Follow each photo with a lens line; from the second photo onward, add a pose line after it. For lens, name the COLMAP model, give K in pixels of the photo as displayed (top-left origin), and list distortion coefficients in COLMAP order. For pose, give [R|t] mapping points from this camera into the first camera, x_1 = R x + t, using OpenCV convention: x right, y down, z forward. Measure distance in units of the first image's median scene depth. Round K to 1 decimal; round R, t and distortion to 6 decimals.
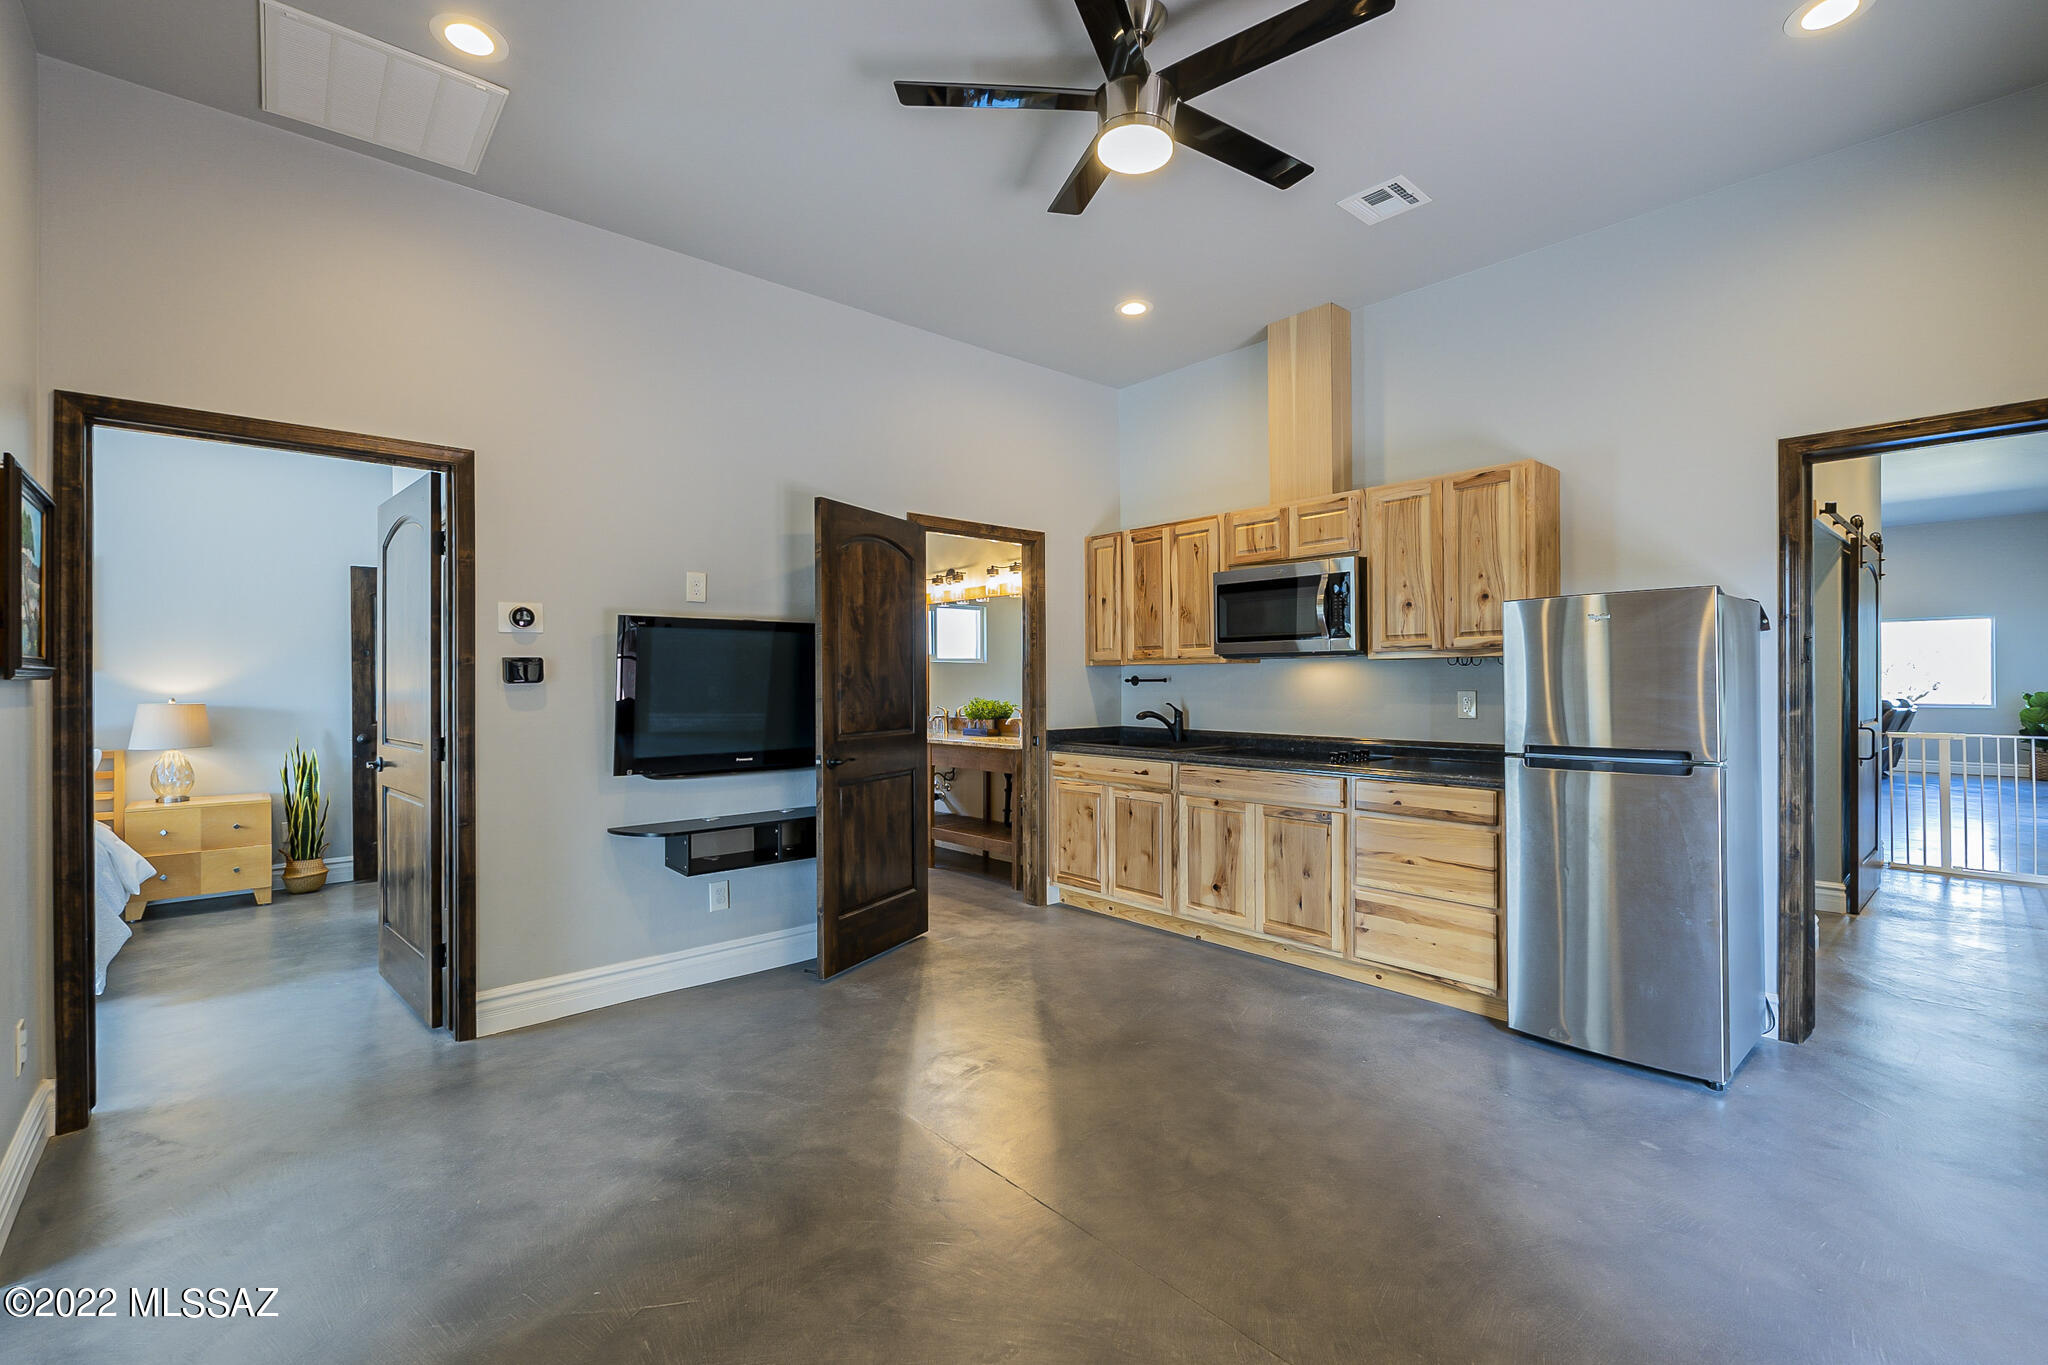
lens RADIAL K [[916.2, 0, 1011.8], [0, 916.2, 681.5], [0, 0, 1]] dist [-0.001449, -0.001051]
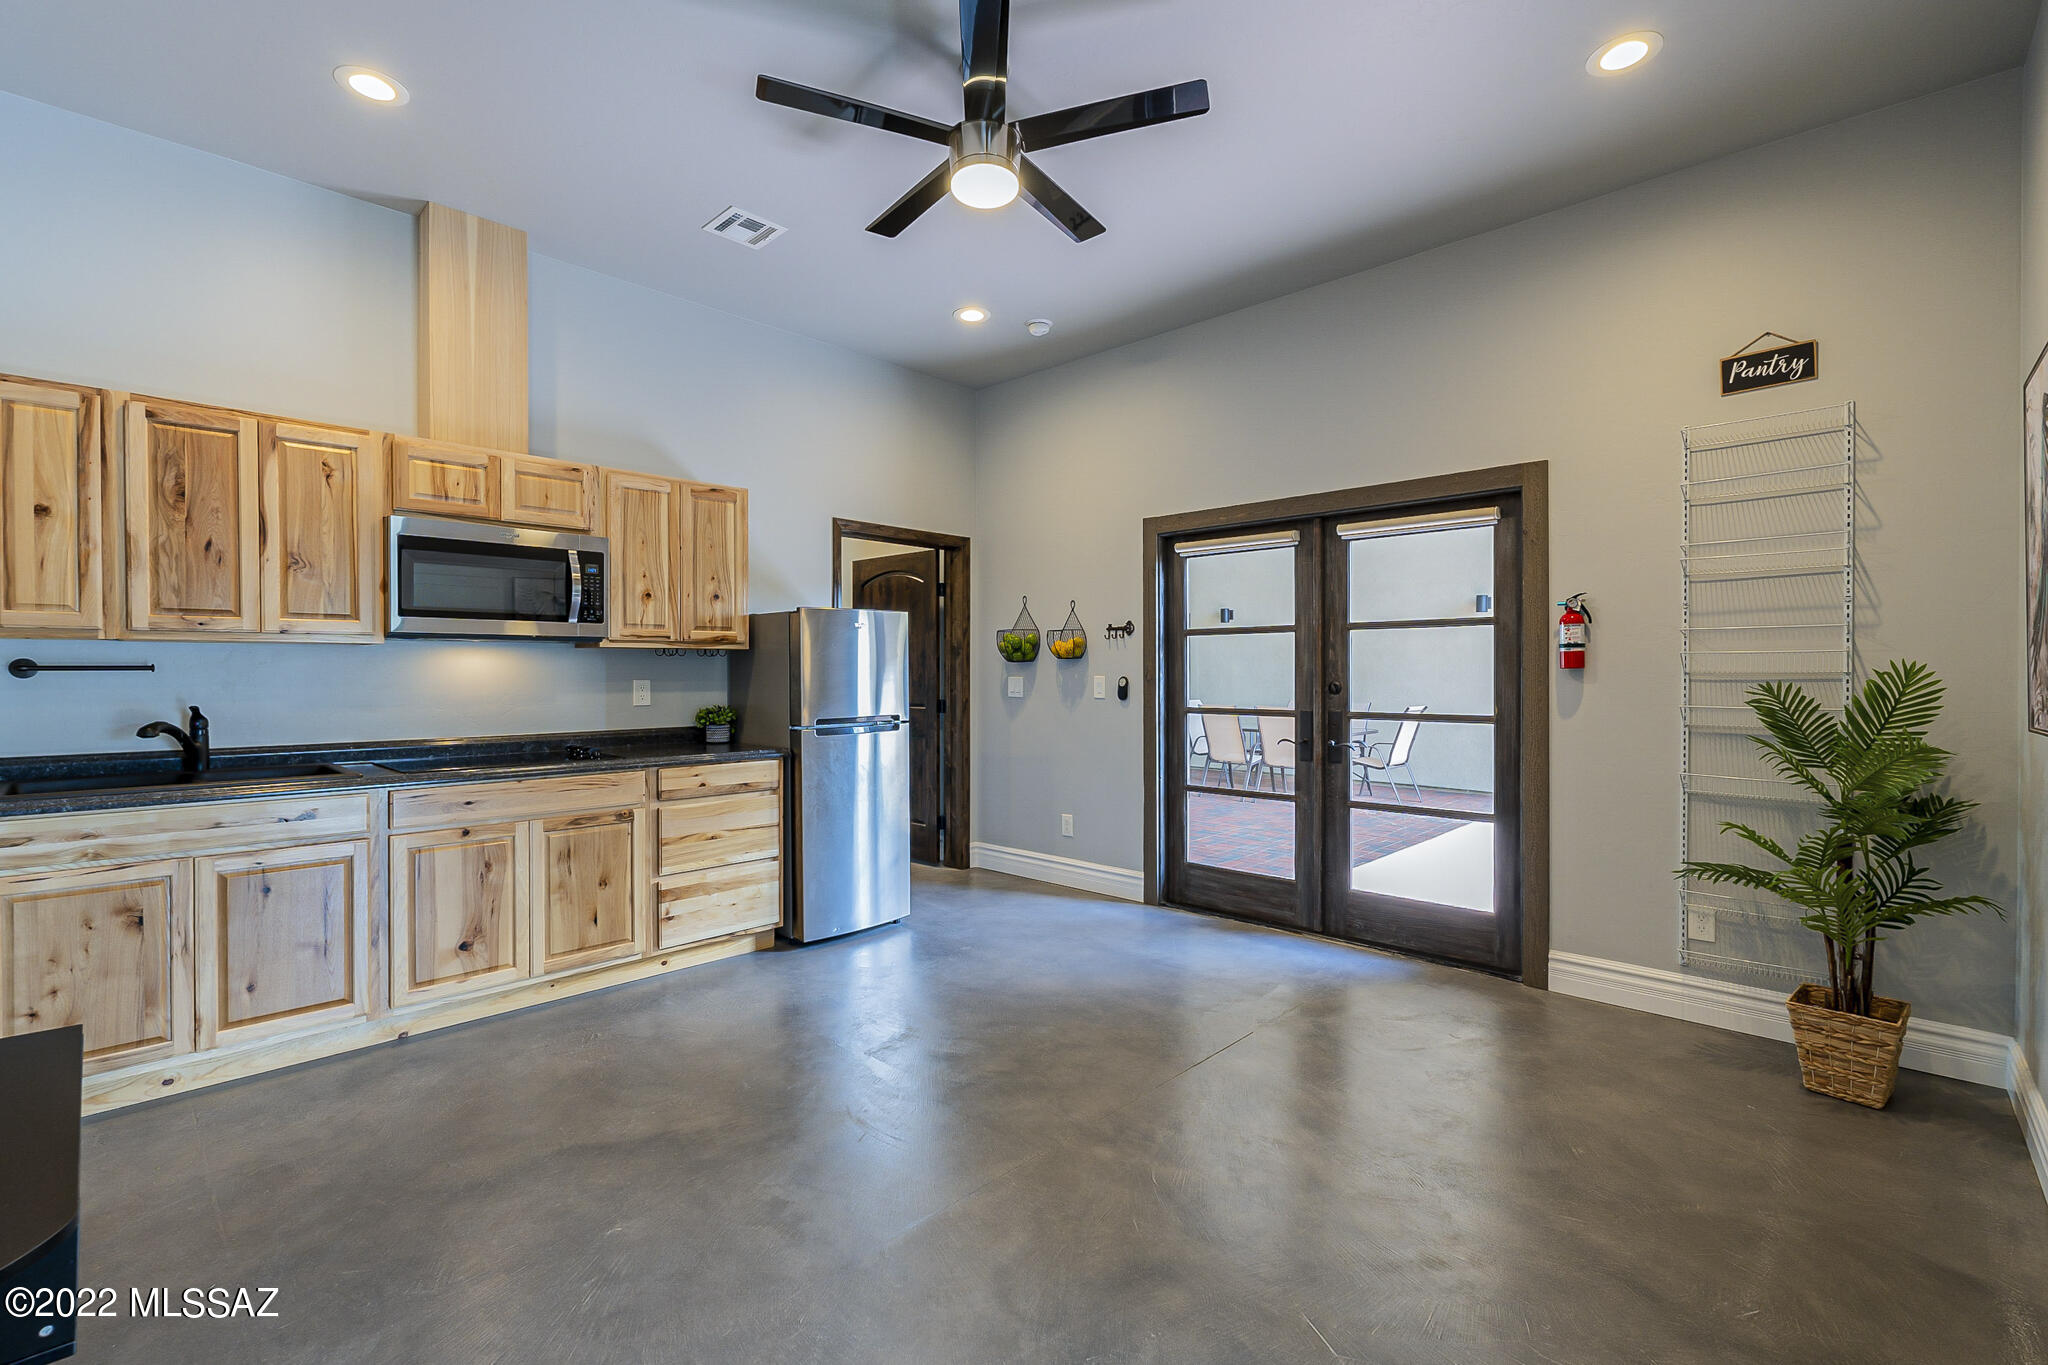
lens RADIAL K [[916.2, 0, 1028.4], [0, 916.2, 675.5], [0, 0, 1]] dist [-0.001449, -0.001051]
pose [[-0.121755, -0.001128, 0.992560, -0.618526], [0.001074, 0.999999, 0.001268, 0.004666], [-0.992560, 0.001220, -0.121754, 0.690092]]
